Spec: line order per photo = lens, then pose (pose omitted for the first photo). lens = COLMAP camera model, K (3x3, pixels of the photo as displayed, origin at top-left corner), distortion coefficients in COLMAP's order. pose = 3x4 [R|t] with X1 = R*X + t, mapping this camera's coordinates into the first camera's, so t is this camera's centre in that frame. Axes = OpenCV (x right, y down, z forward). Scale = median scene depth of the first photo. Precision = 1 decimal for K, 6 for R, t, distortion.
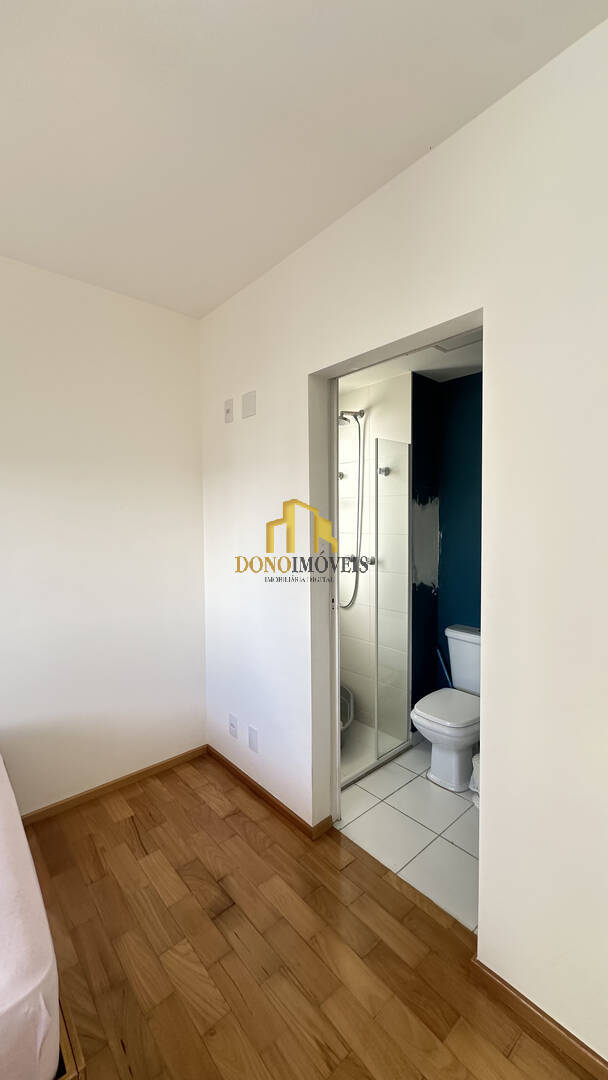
lens RADIAL K [[434.5, 0, 306.7], [0, 434.5, 539.5], [0, 0, 1]] dist [0.001574, 0.000643]
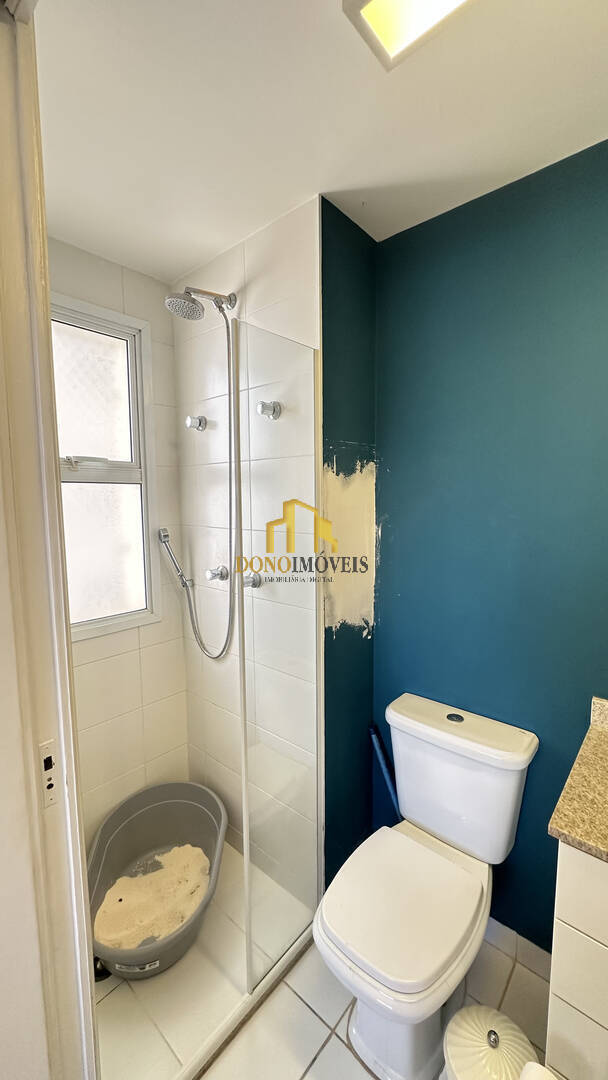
lens RADIAL K [[434.5, 0, 306.7], [0, 434.5, 539.5], [0, 0, 1]] dist [0.001574, 0.000643]
pose [[0.991537, -0.012135, 0.129260, 0.149142], [0.006018, 0.998848, 0.047604, -0.027363], [-0.129688, -0.046423, 0.990467, 0.472974]]
